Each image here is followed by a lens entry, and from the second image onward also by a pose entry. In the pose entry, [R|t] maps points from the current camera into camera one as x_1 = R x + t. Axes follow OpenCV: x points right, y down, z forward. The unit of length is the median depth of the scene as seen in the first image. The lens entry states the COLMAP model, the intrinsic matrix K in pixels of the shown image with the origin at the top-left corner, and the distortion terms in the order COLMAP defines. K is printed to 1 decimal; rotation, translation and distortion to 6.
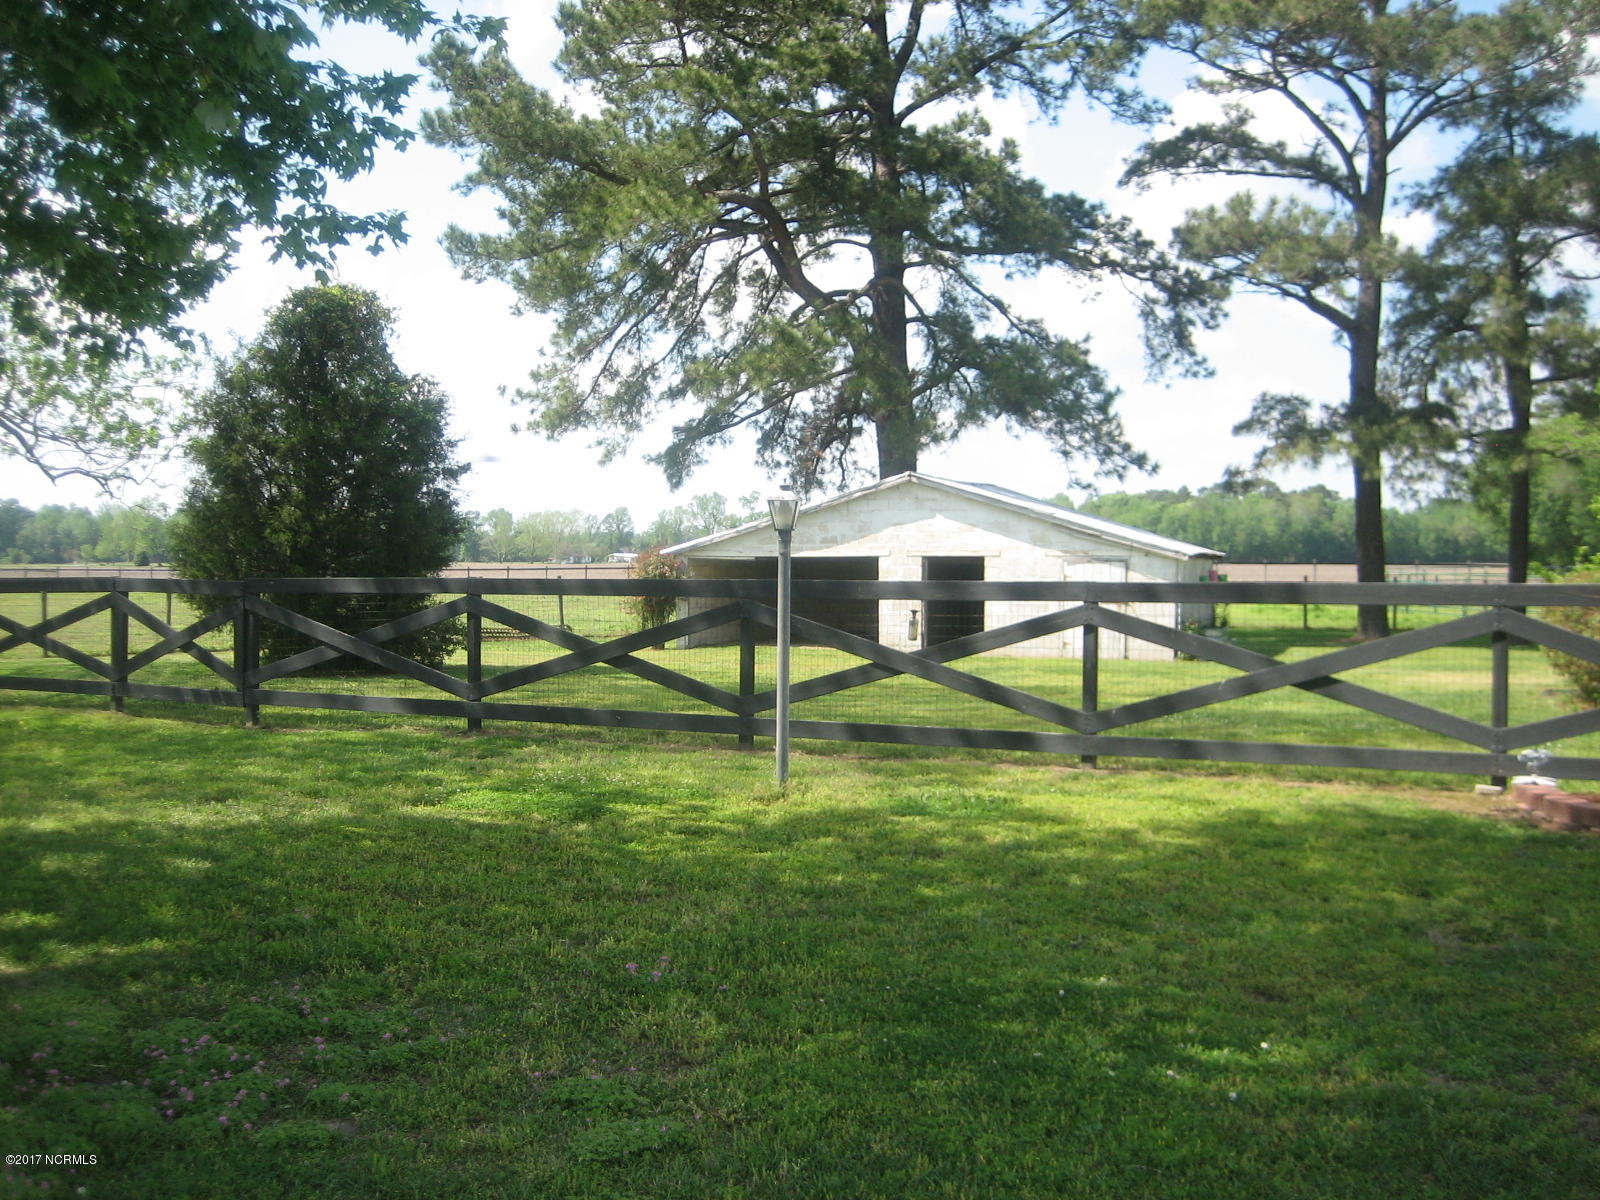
lens RADIAL K [[1658.5, 0, 790.2], [0, 1658.5, 587.2], [0, 0, 1]] dist [-0.150898, 0.172756]
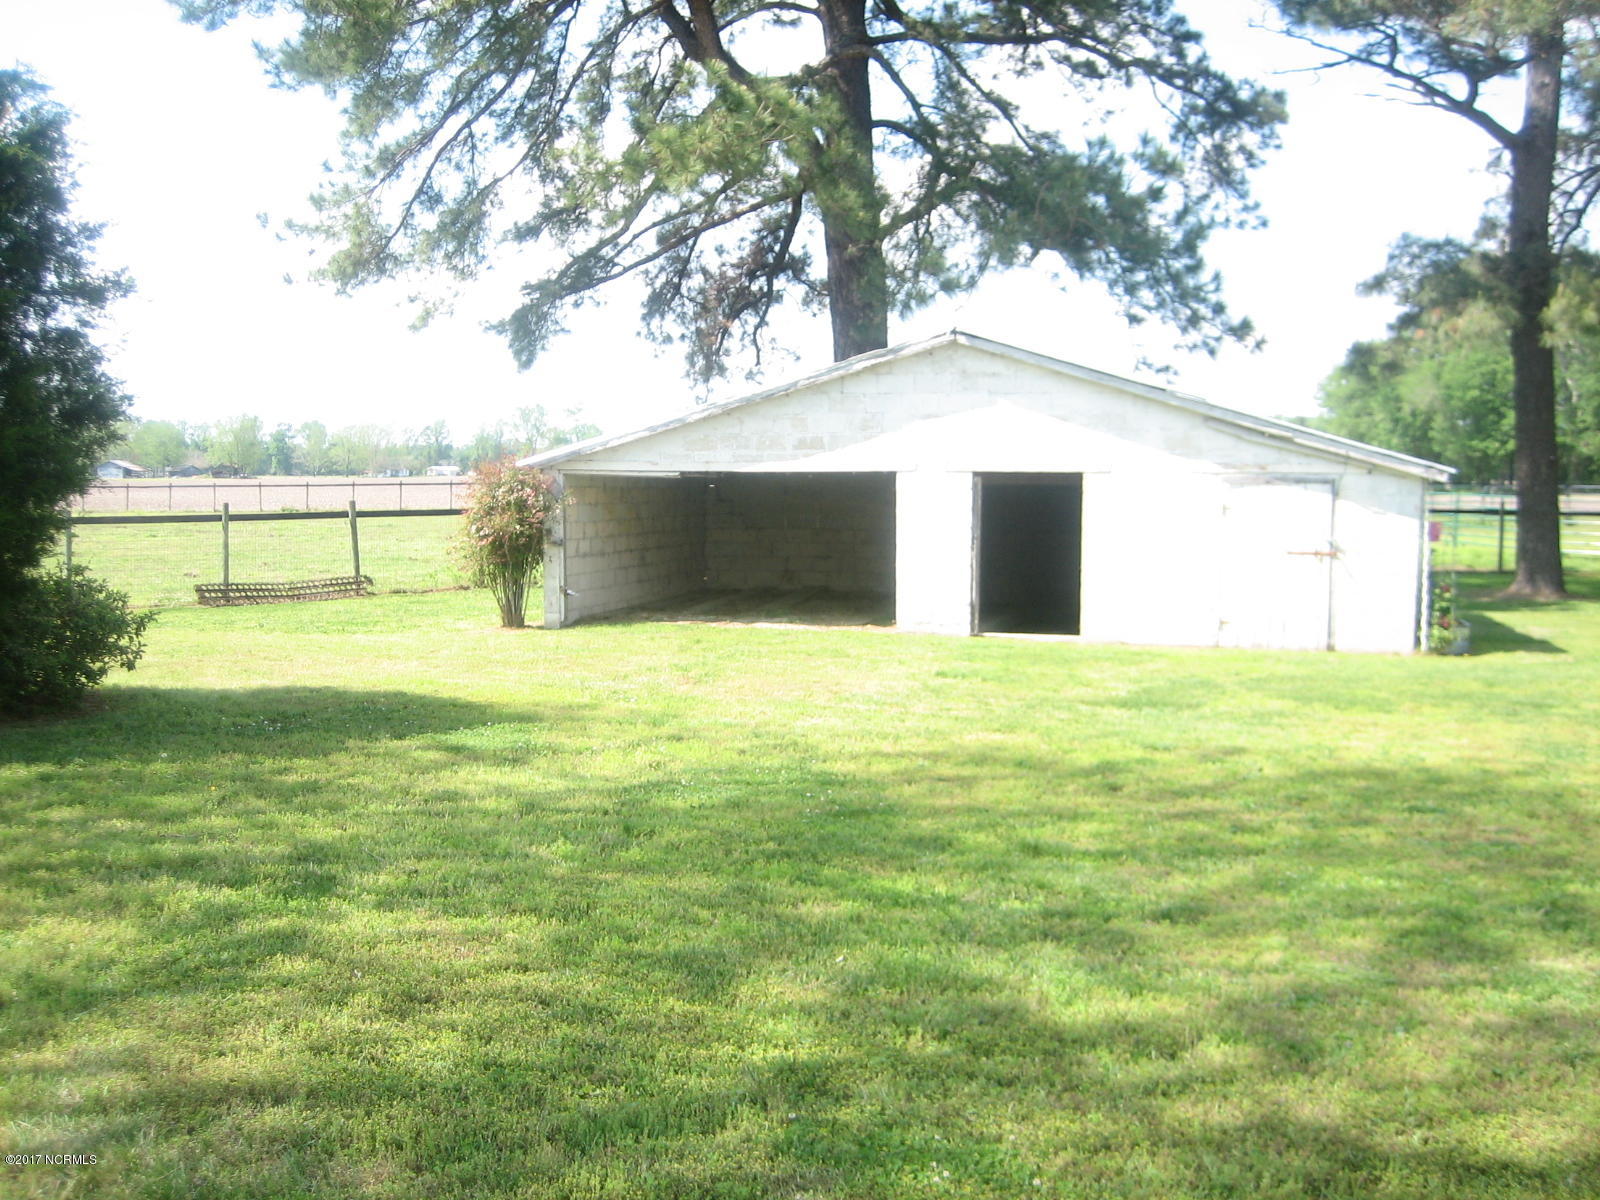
lens RADIAL K [[1658.5, 0, 790.2], [0, 1658.5, 587.2], [0, 0, 1]] dist [-0.150898, 0.172756]
pose [[0.994236, -0.003843, 0.107148, -0.034689], [-0.001737, 0.998649, 0.051938, -0.006041], [-0.107203, -0.051825, 0.992886, 0.314583]]
